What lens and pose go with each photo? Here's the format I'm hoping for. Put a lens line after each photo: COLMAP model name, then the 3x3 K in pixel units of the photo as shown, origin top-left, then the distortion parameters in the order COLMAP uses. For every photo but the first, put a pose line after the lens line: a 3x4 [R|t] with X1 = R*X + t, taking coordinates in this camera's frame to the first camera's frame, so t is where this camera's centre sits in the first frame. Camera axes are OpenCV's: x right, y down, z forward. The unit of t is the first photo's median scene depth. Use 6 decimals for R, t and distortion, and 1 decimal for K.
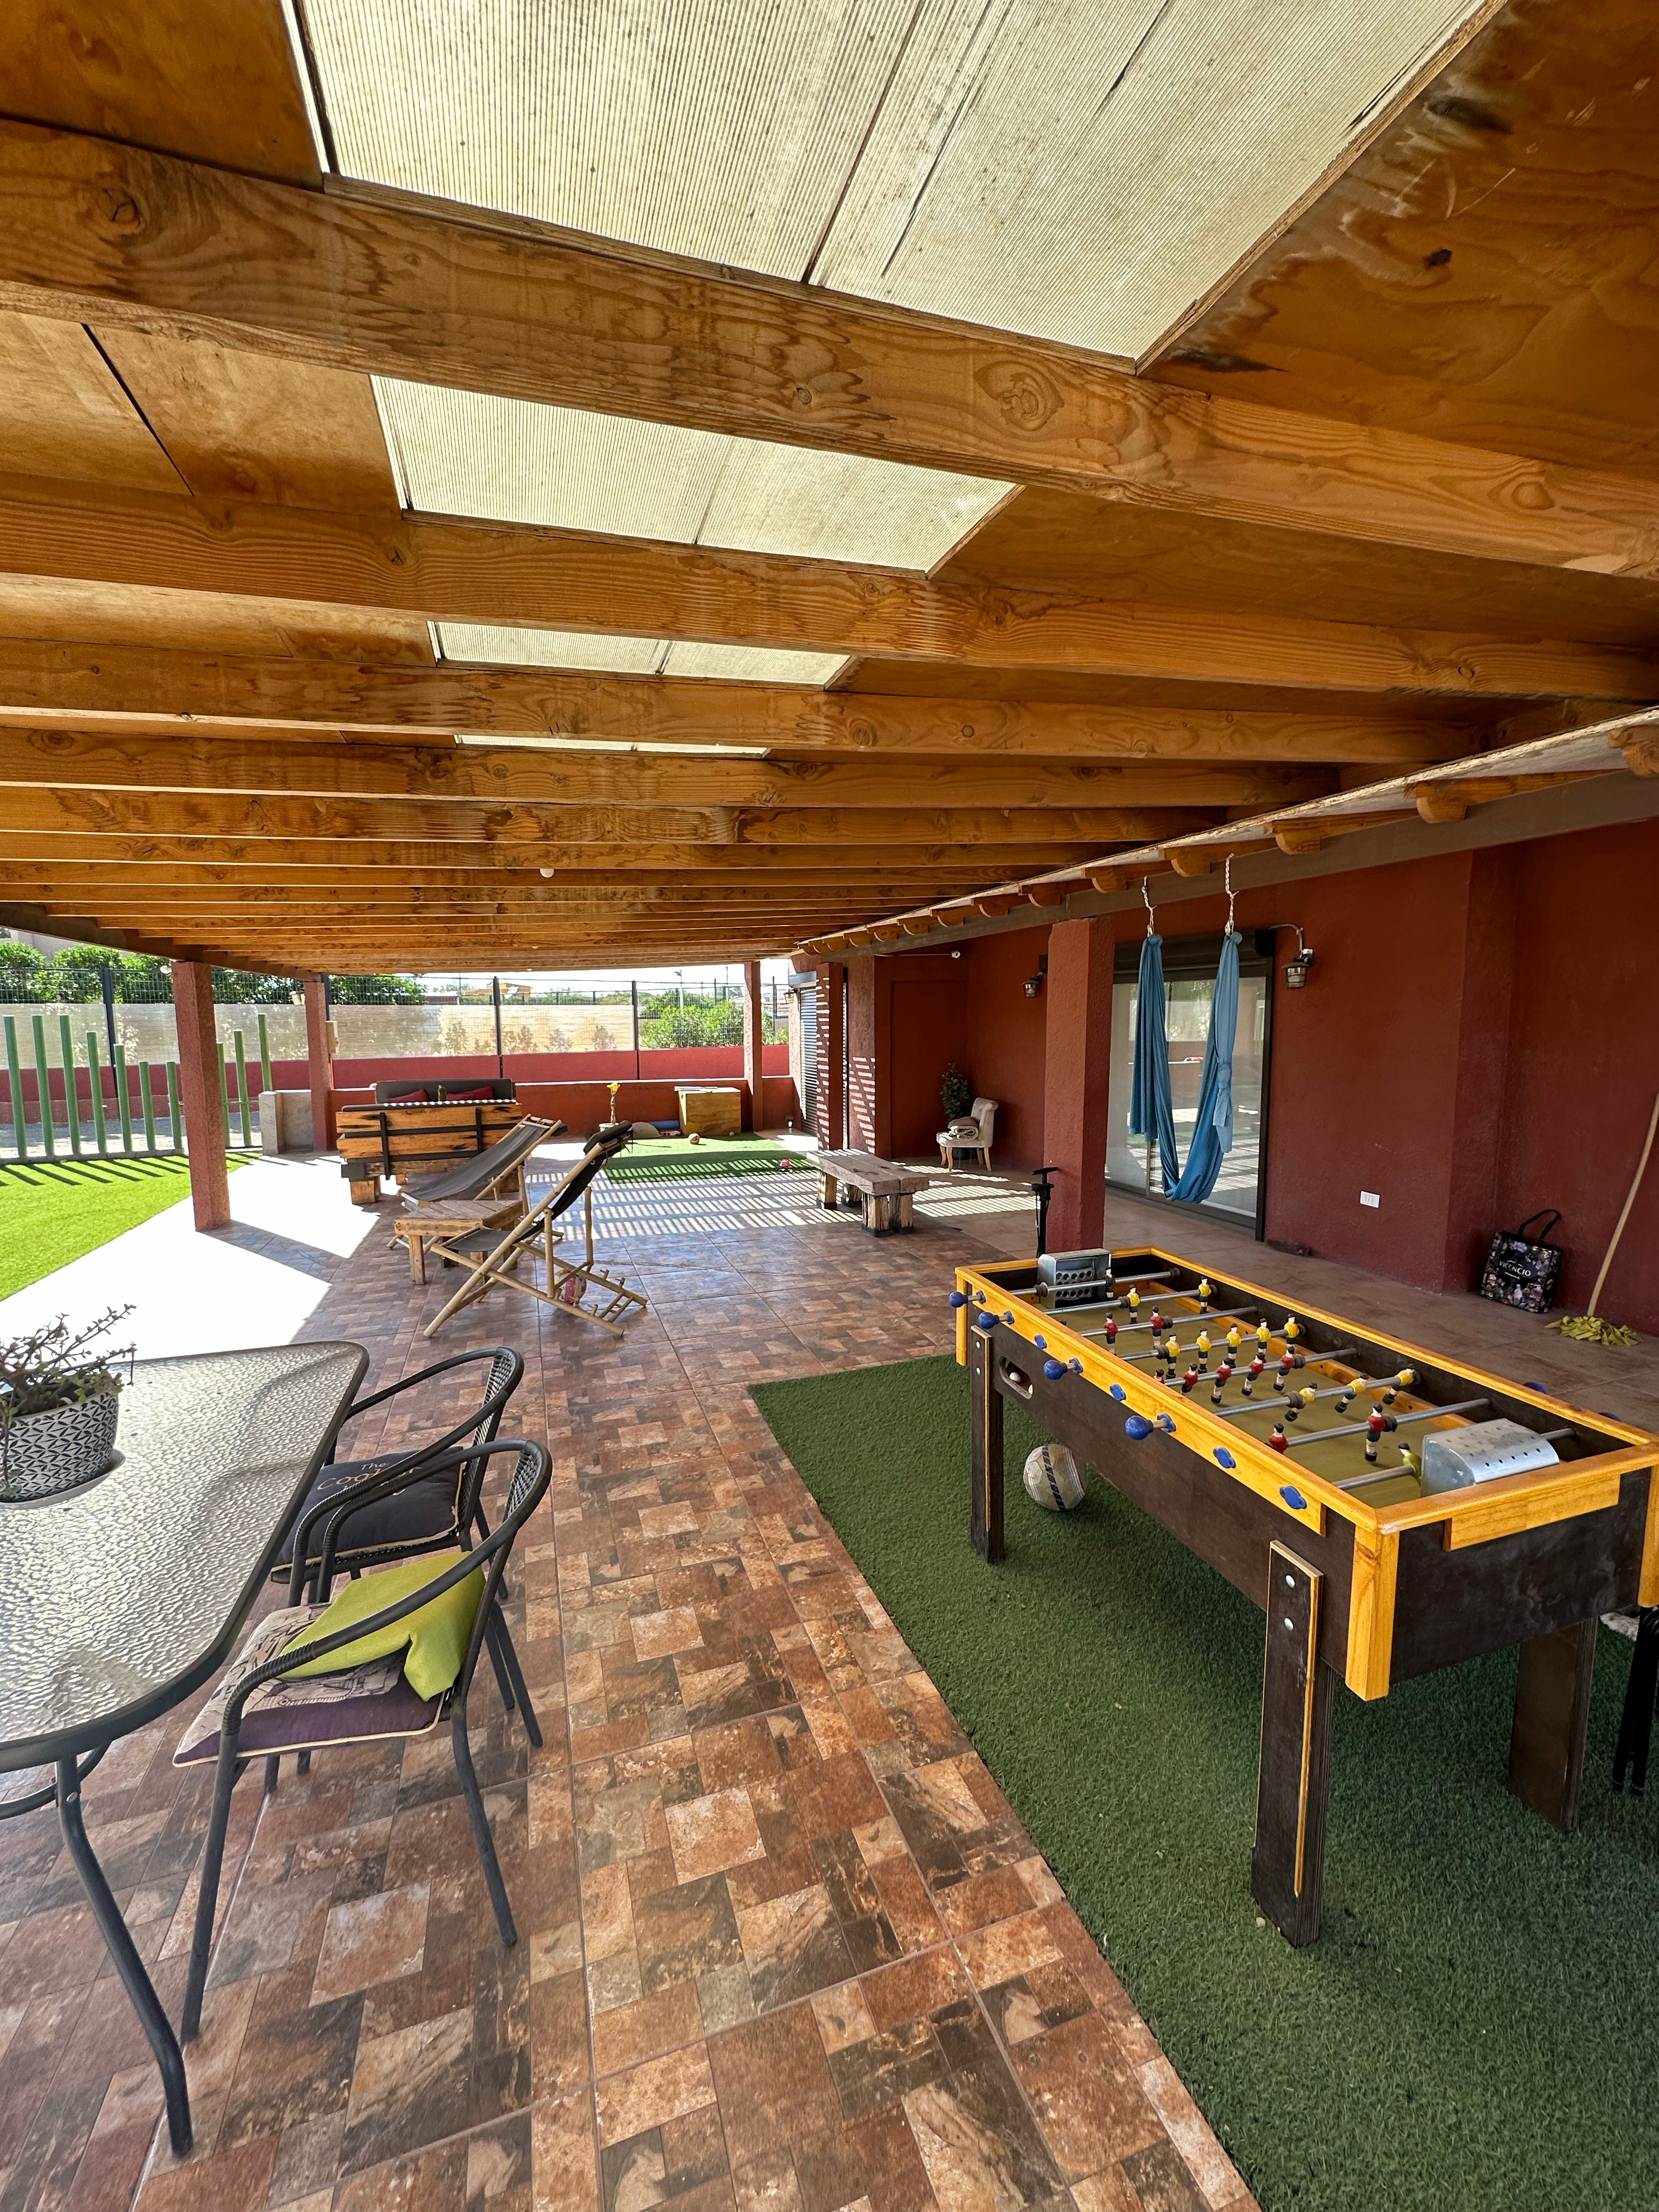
lens RADIAL K [[880.5, 0, 829.5], [0, 880.5, 1106.0], [0, 0, 1]] dist [-0.001130, -0.000313]
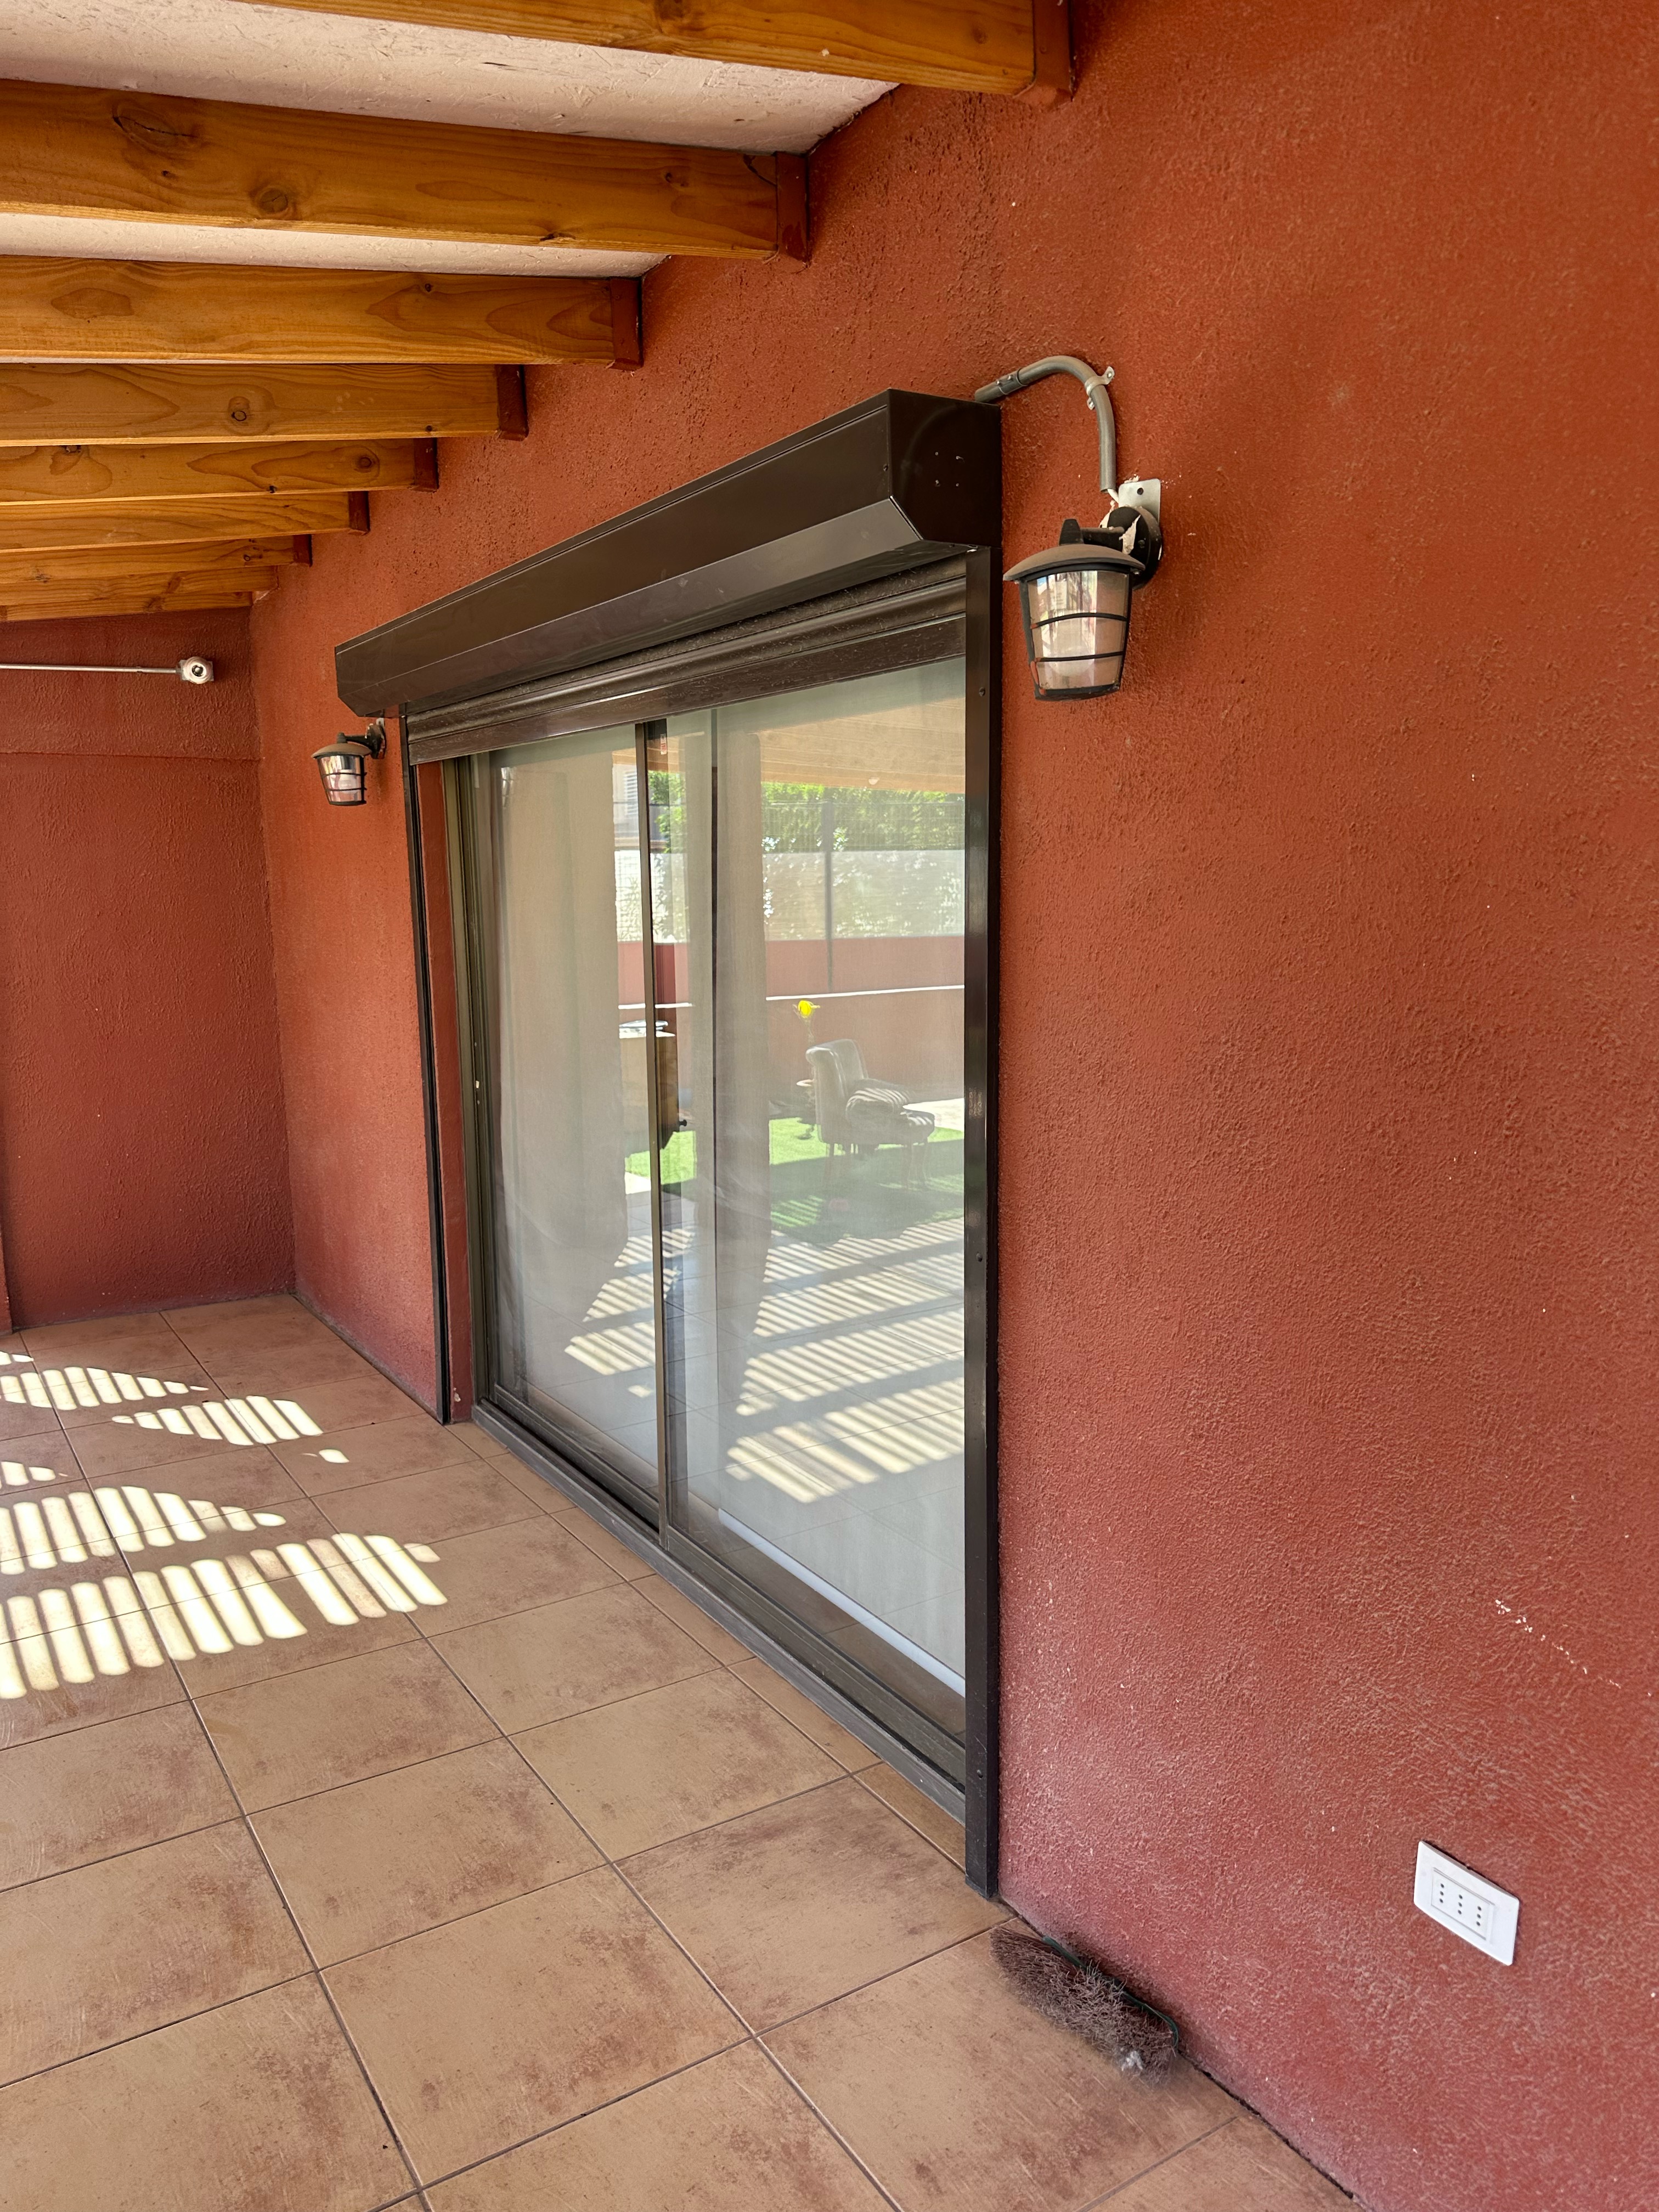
lens RADIAL K [[1573.1, 0, 829.5], [0, 1573.1, 1106.0], [0, 0, 1]] dist [-0.000068, -0.000129]
pose [[0.973837, -0.039461, 0.223794, 0.378308], [0.030091, 0.998528, 0.045127, -0.059477], [-0.225245, -0.037213, 0.973591, 0.646349]]
